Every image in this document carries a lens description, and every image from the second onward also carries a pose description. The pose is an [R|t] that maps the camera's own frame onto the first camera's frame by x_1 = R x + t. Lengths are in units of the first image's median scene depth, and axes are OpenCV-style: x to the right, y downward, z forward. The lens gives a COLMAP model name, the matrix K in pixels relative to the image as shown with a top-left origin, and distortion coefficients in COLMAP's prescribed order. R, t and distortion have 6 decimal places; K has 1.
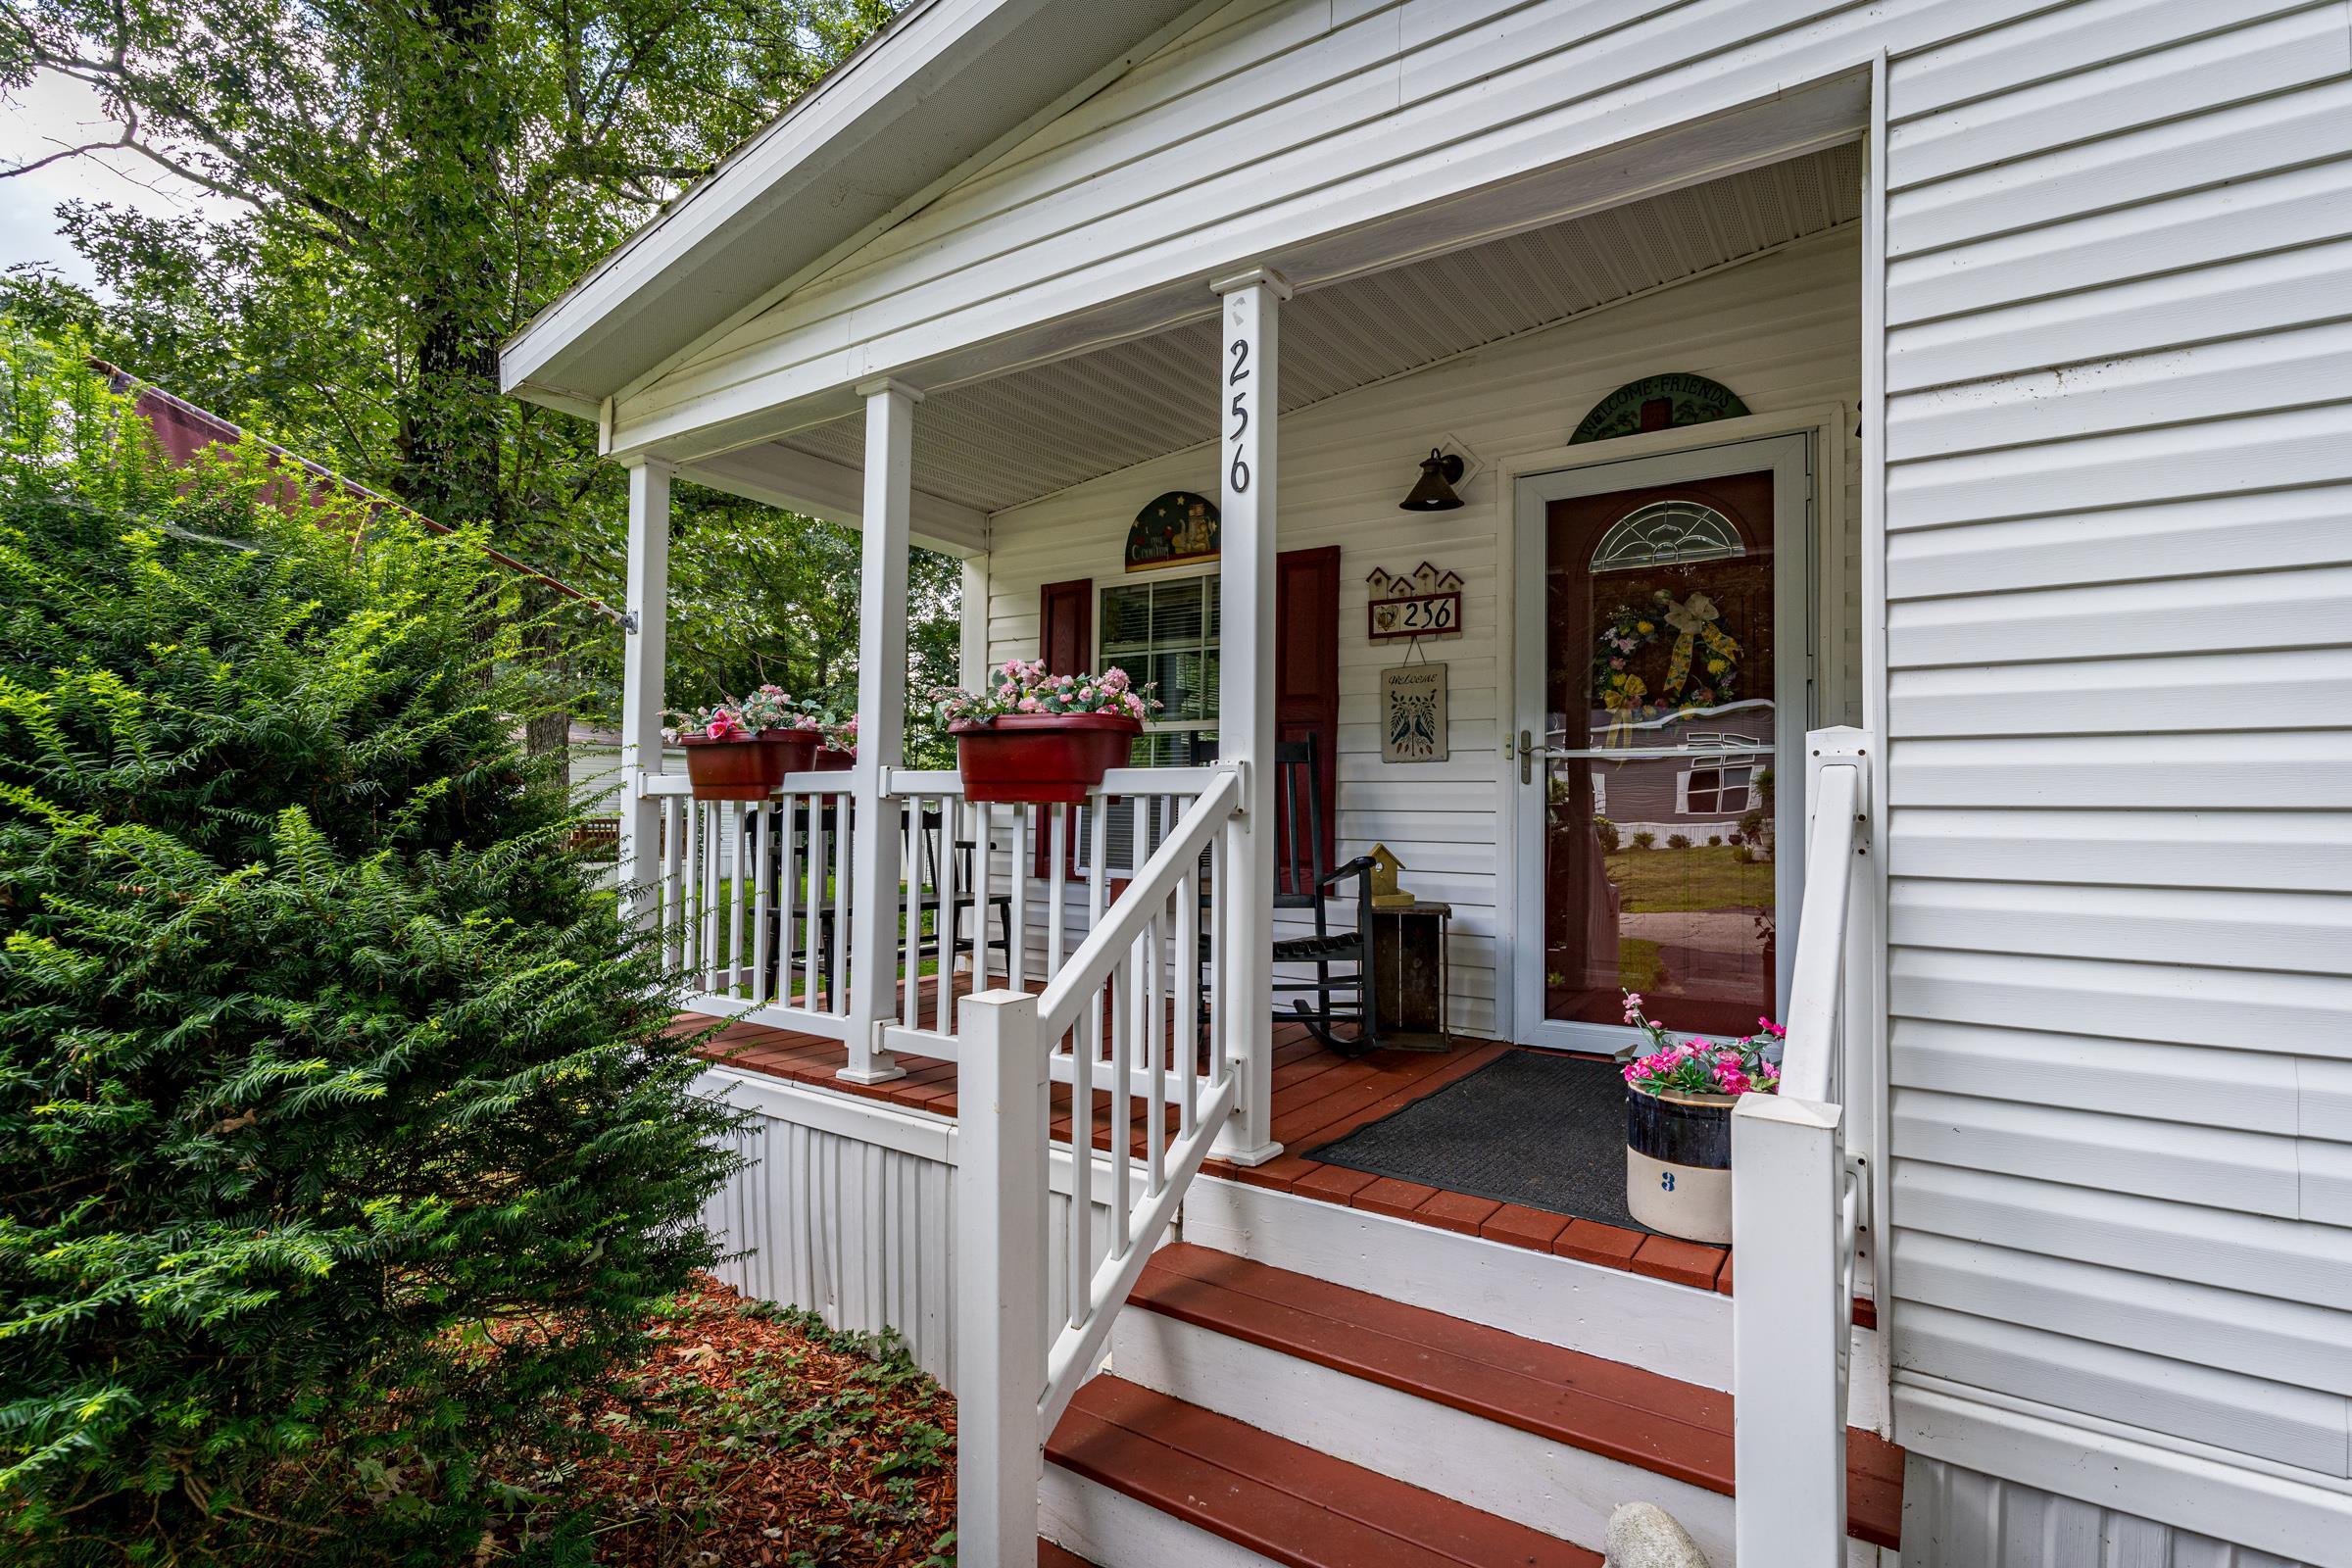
lens RADIAL K [[1120.7, 0, 1181.4], [0, 1120.7, 790.9], [0, 0, 1]] dist [0.002141, -0.001180]
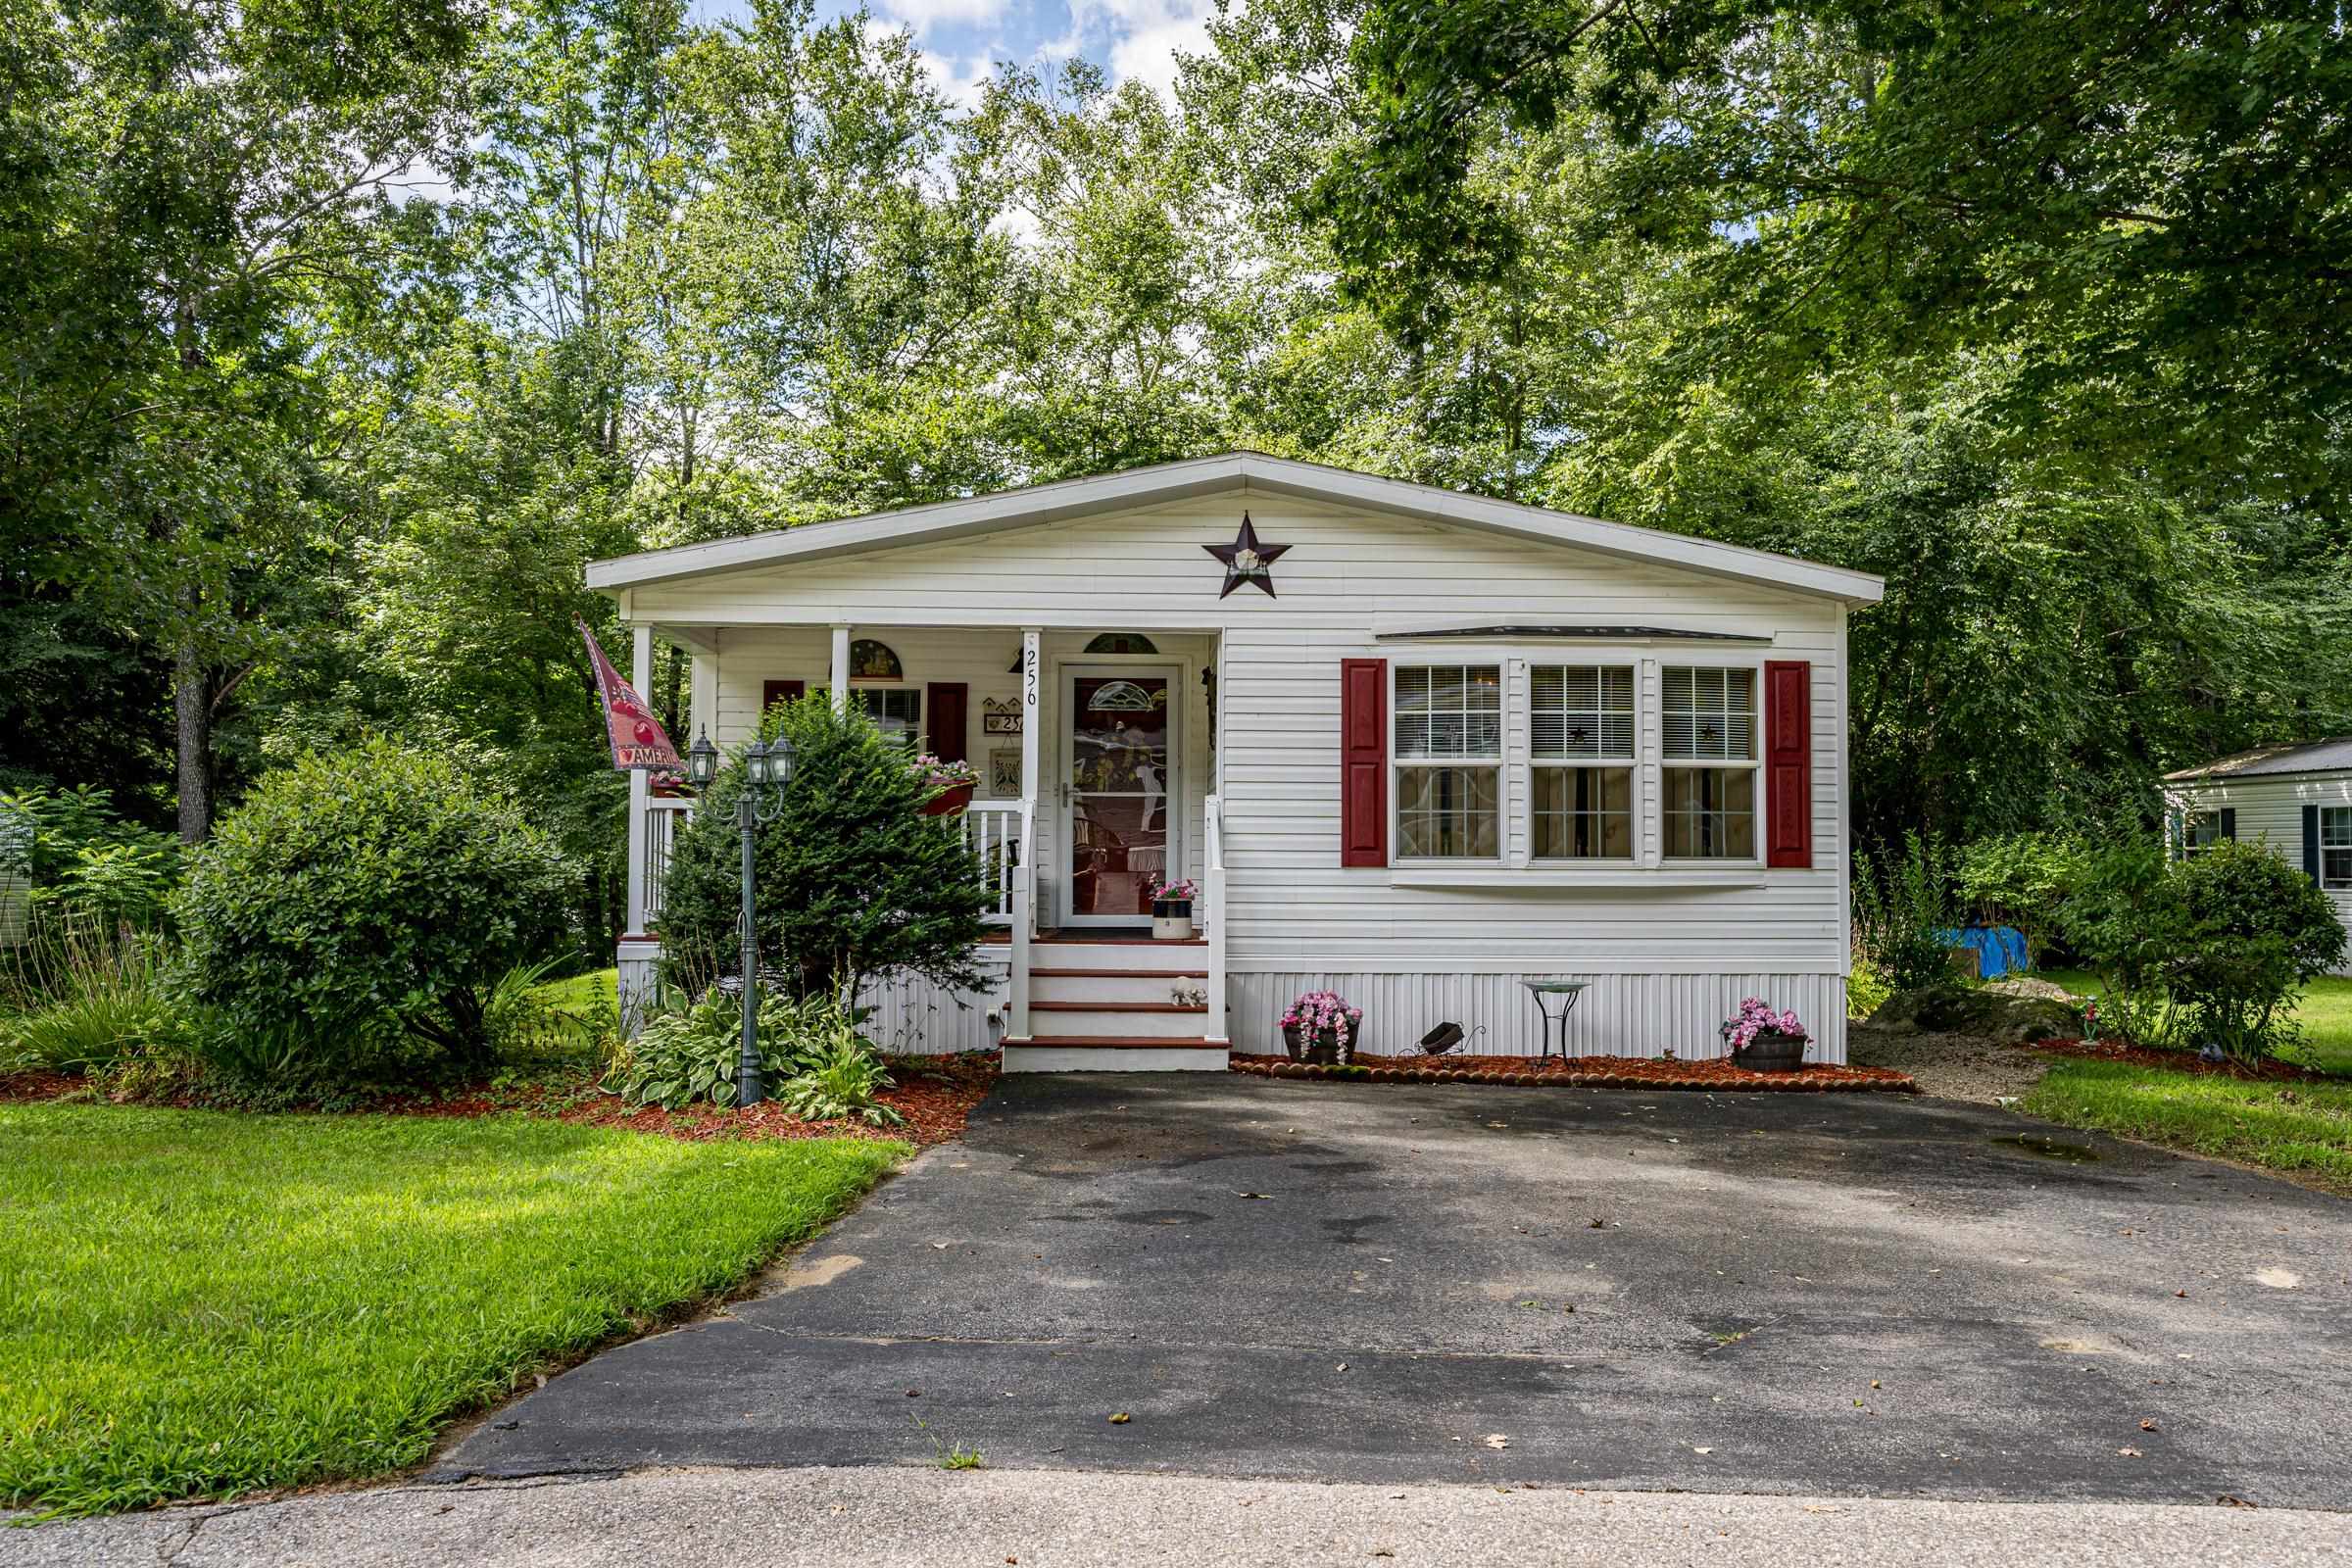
lens RADIAL K [[1743.5, 0, 1178.2], [0, 1743.5, 794.0], [0, 0, 1]] dist [-0.033342, -0.002160]
pose [[0.817719, 0.019041, 0.575302, -1.479964], [-0.011727, 0.999796, -0.016421, 0.021314], [-0.575497, 0.006681, 0.817776, -1.920033]]
